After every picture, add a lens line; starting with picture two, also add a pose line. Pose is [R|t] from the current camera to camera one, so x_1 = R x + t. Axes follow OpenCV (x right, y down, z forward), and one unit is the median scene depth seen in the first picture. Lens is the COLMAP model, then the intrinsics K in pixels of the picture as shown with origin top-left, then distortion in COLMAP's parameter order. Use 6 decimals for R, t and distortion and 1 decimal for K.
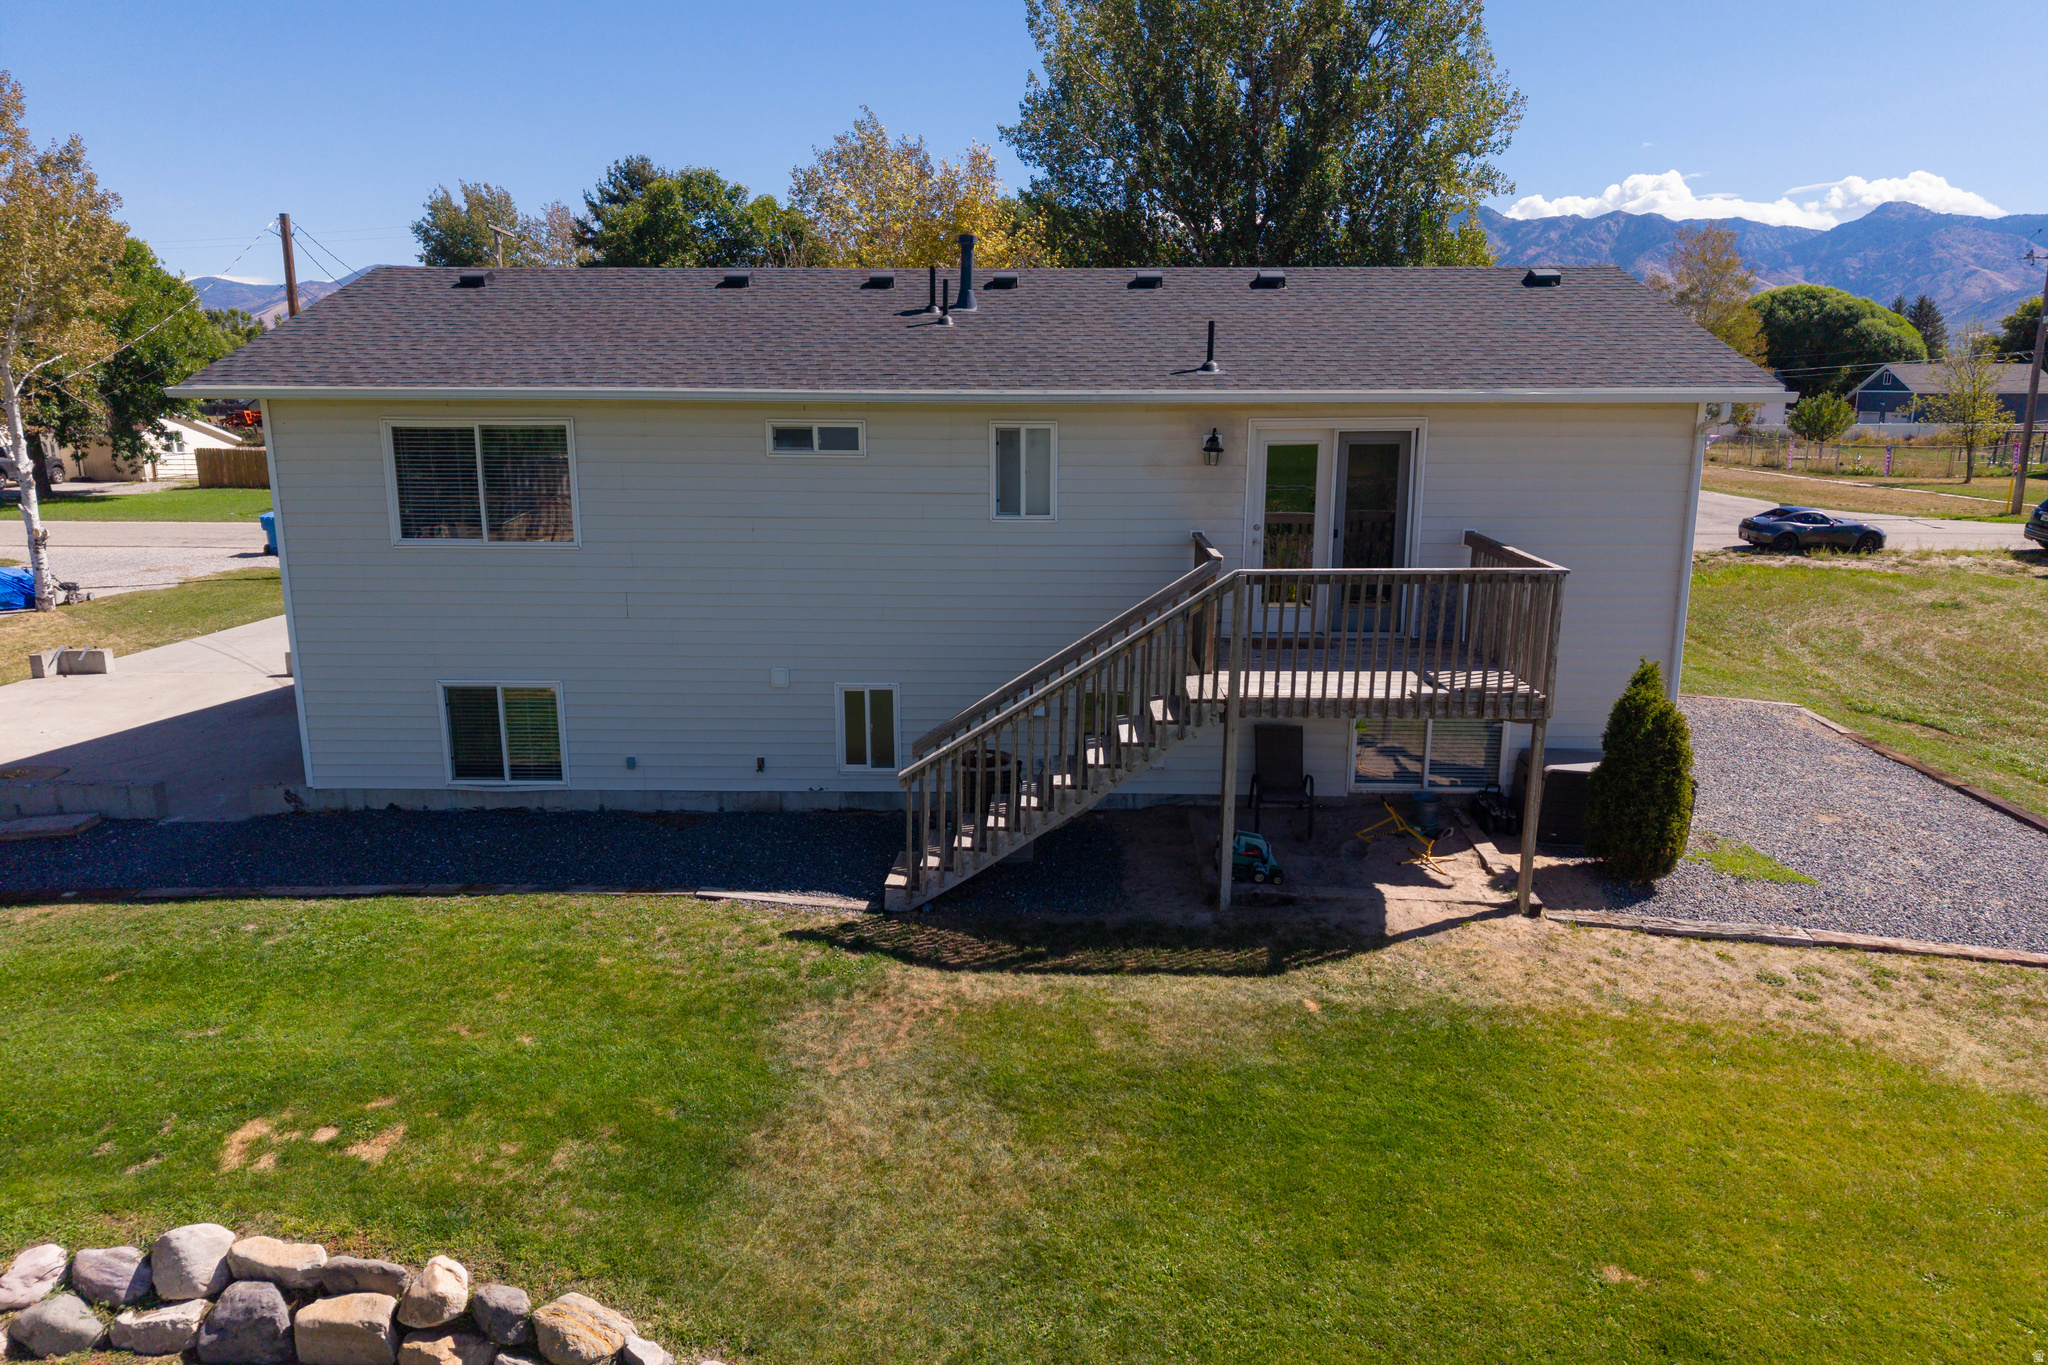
lens RADIAL K [[1365.7, 0, 1027.0], [0, 1365.7, 686.7], [0, 0, 1]] dist [0.026989, -0.017255]
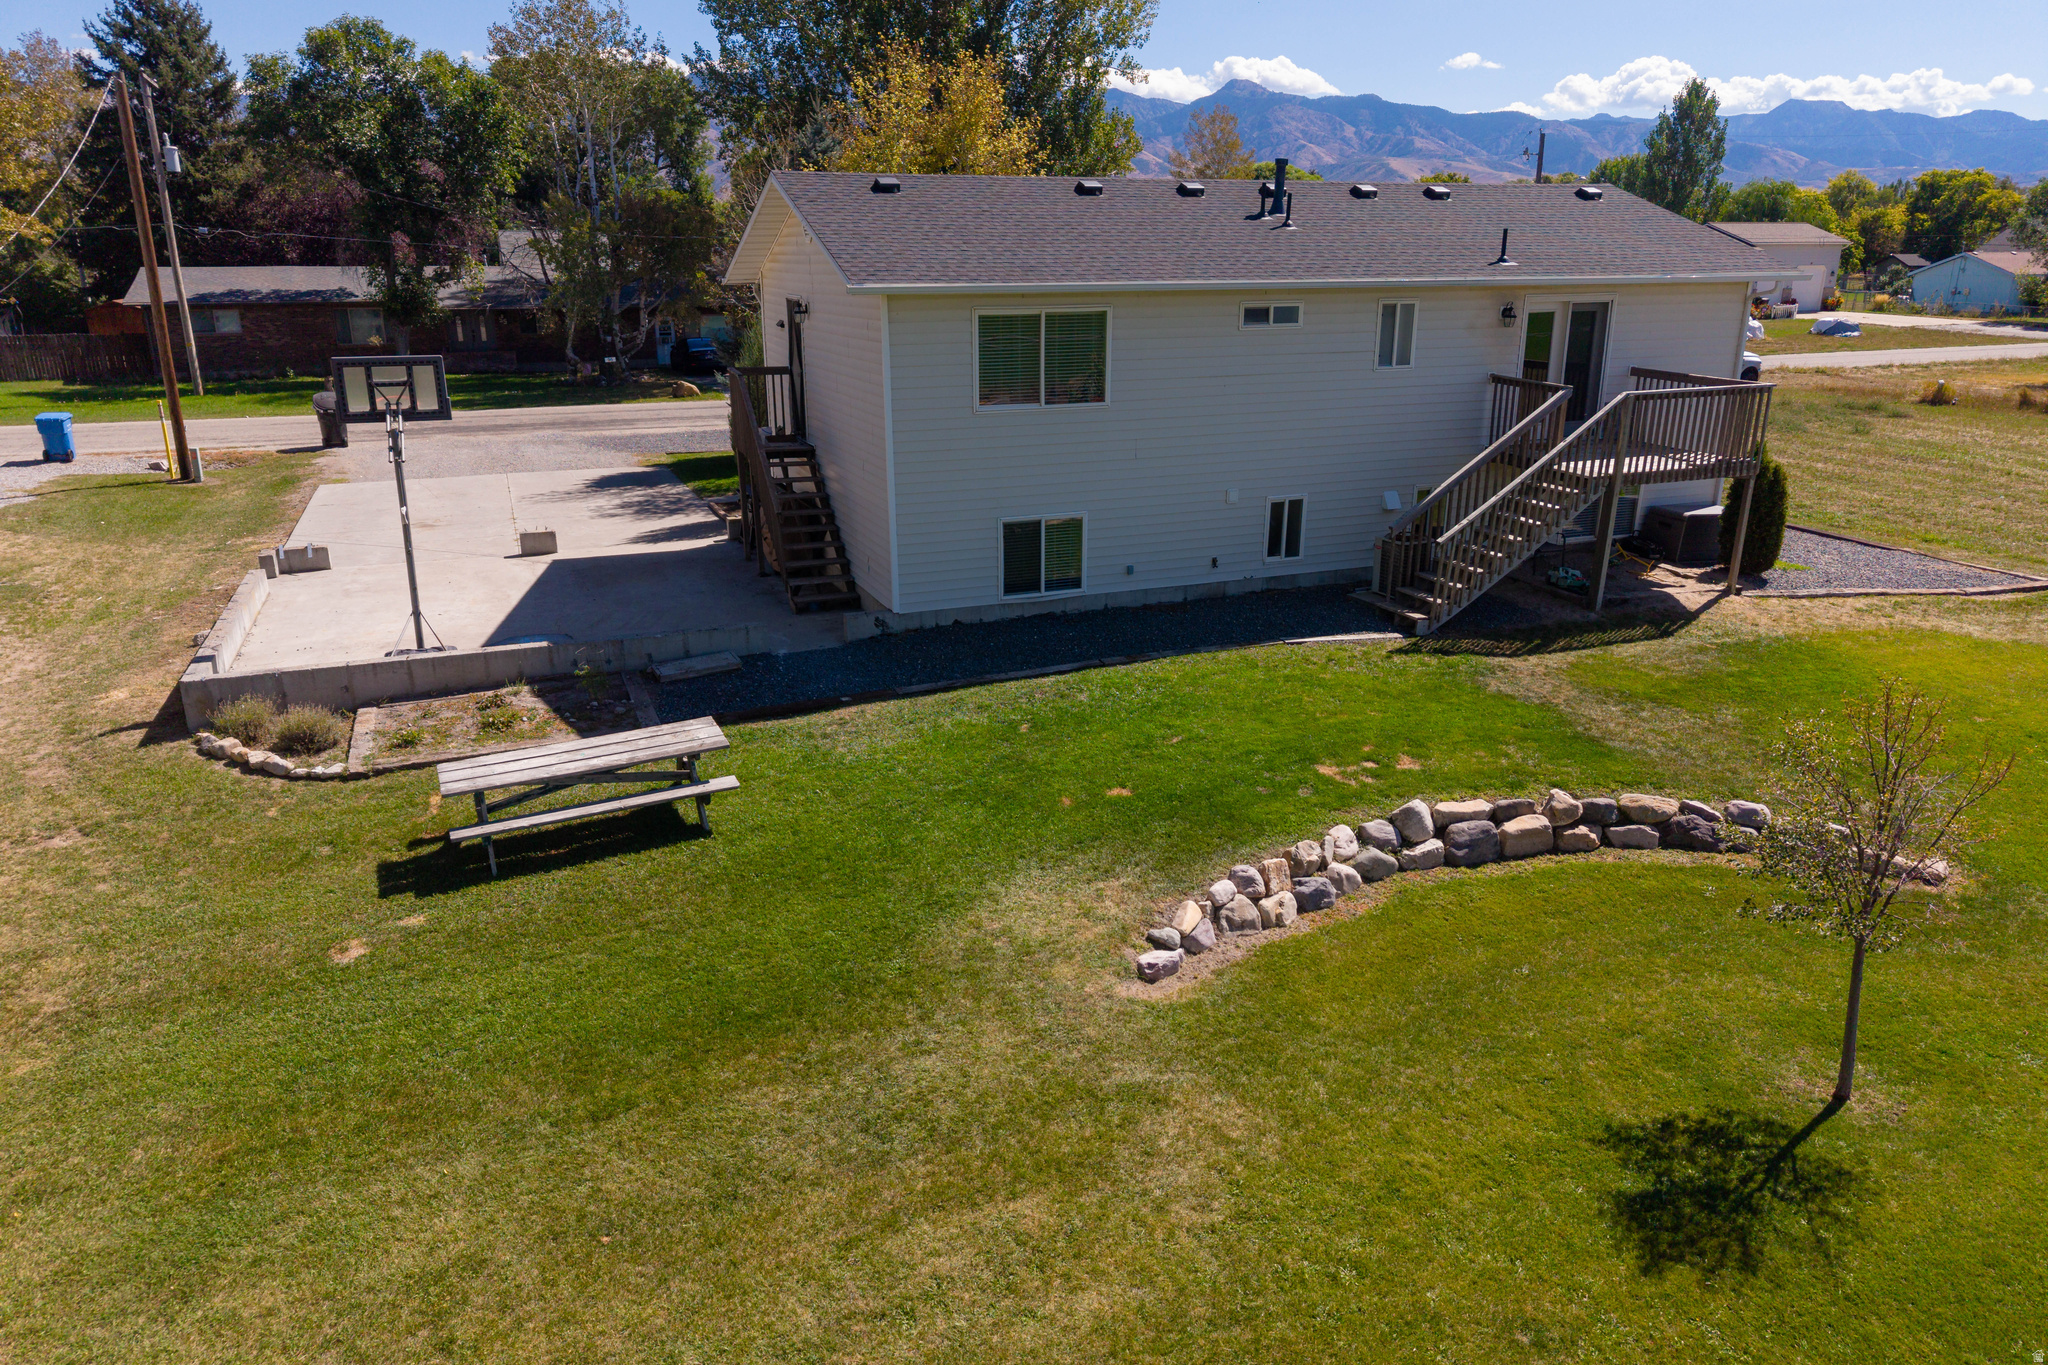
lens RADIAL K [[1365.7, 0, 1023.5], [0, 1365.7, 695.0], [0, 0, 1]] dist [0.026989, -0.017255]
pose [[0.921966, -0.124161, 0.366827, -0.885180], [0.087674, 0.989538, 0.114577, 0.015493], [-0.377215, -0.073475, 0.923206, -0.193334]]
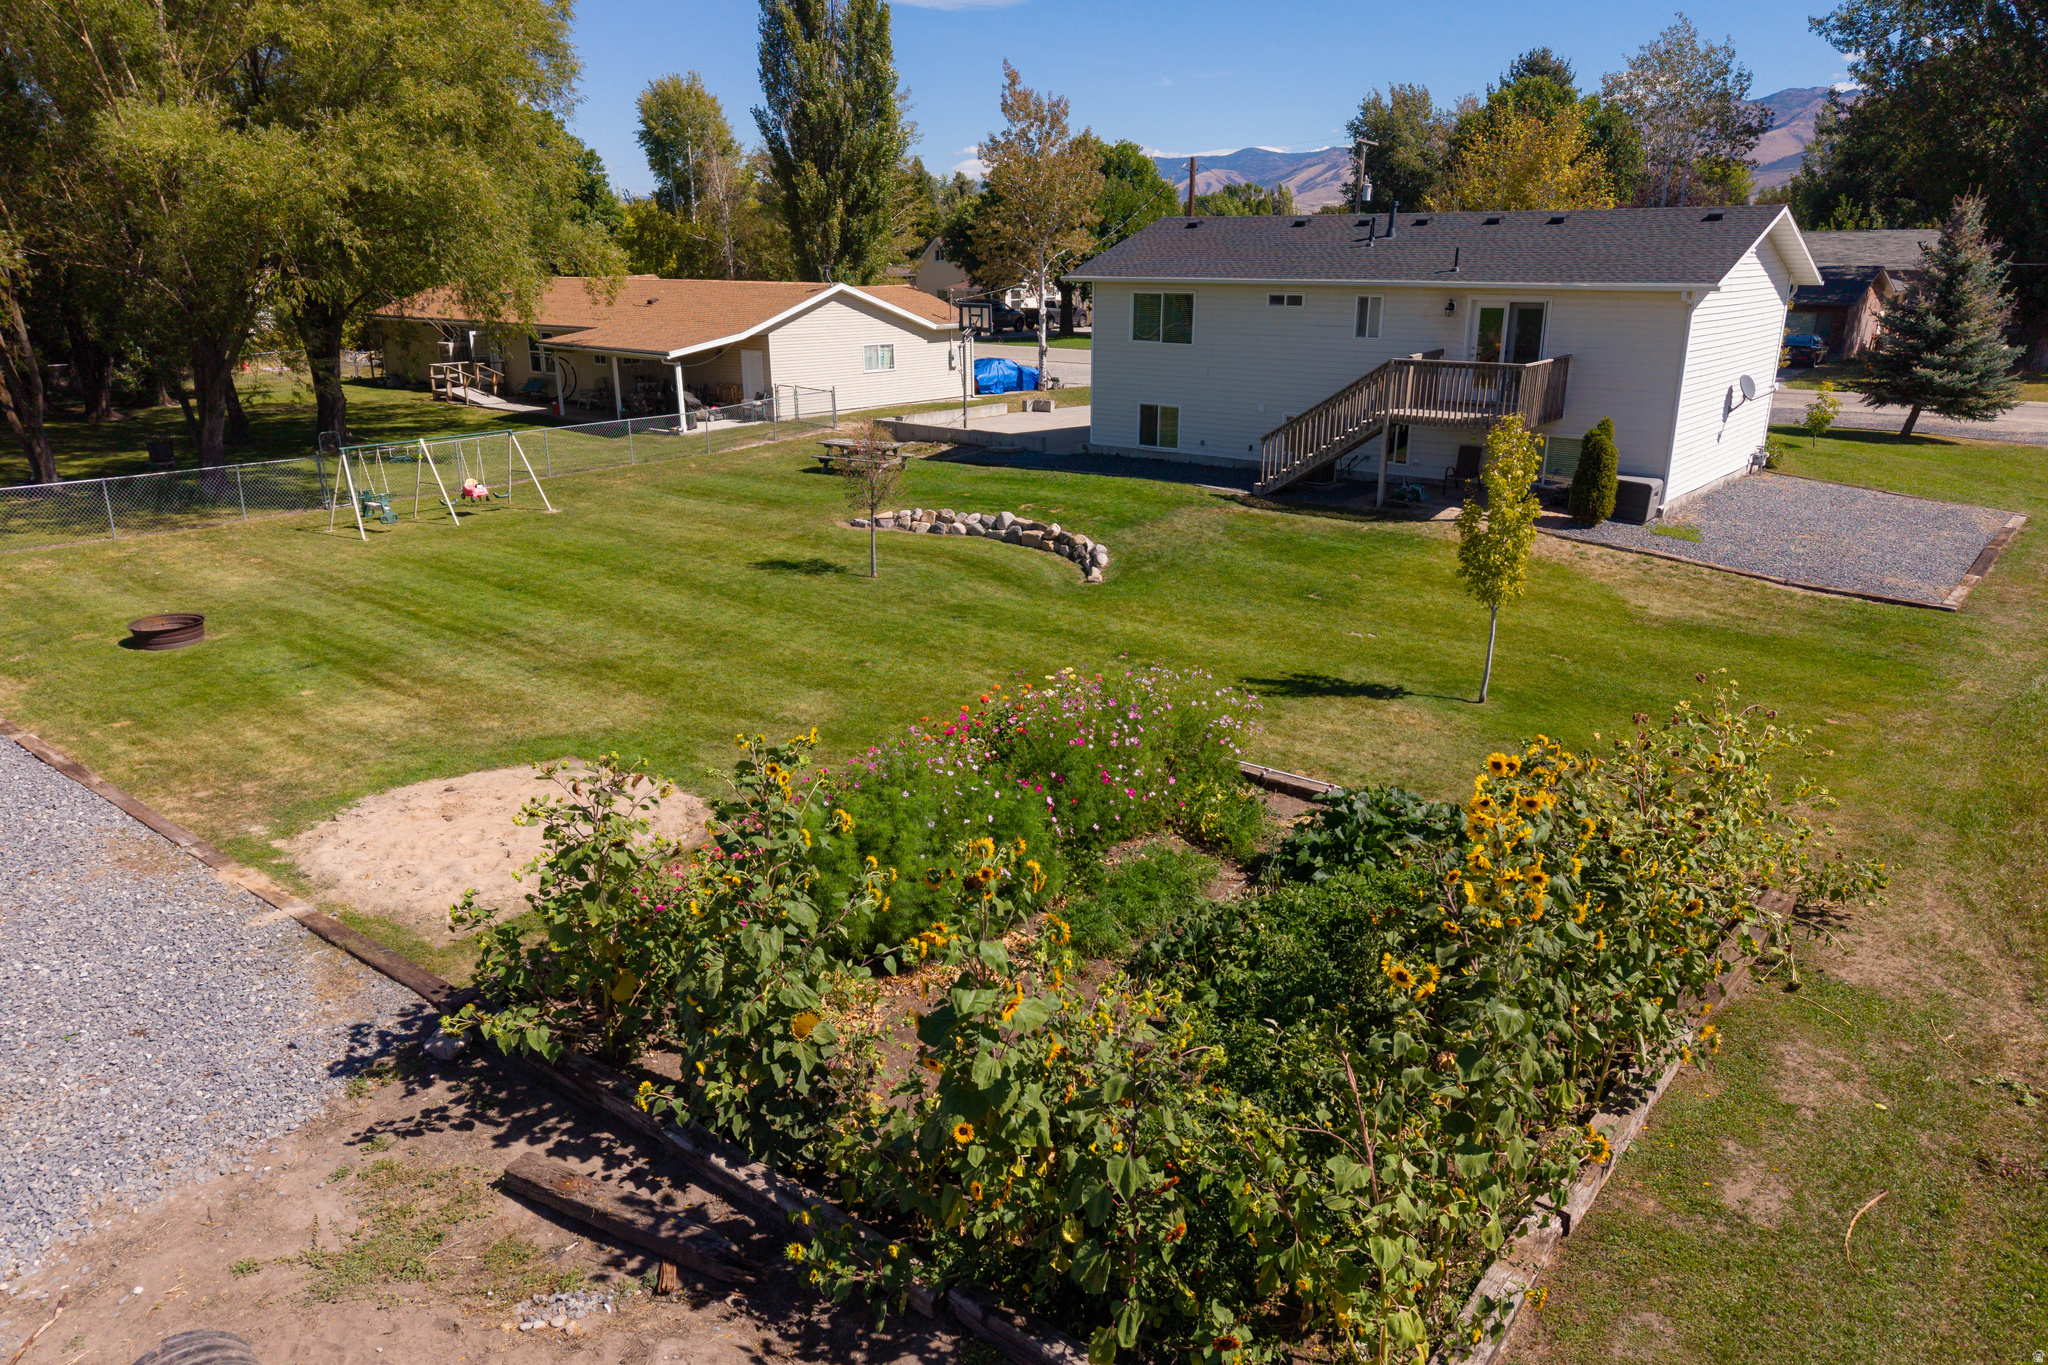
lens RADIAL K [[1365.7, 0, 1029.3], [0, 1365.7, 719.9], [0, 0, 1]] dist [0.026989, -0.017255]
pose [[0.785053, 0.200587, -0.586052, 0.938431], [-0.132449, 0.978594, 0.157516, 0.189357], [0.605102, -0.046037, 0.794816, -1.052223]]
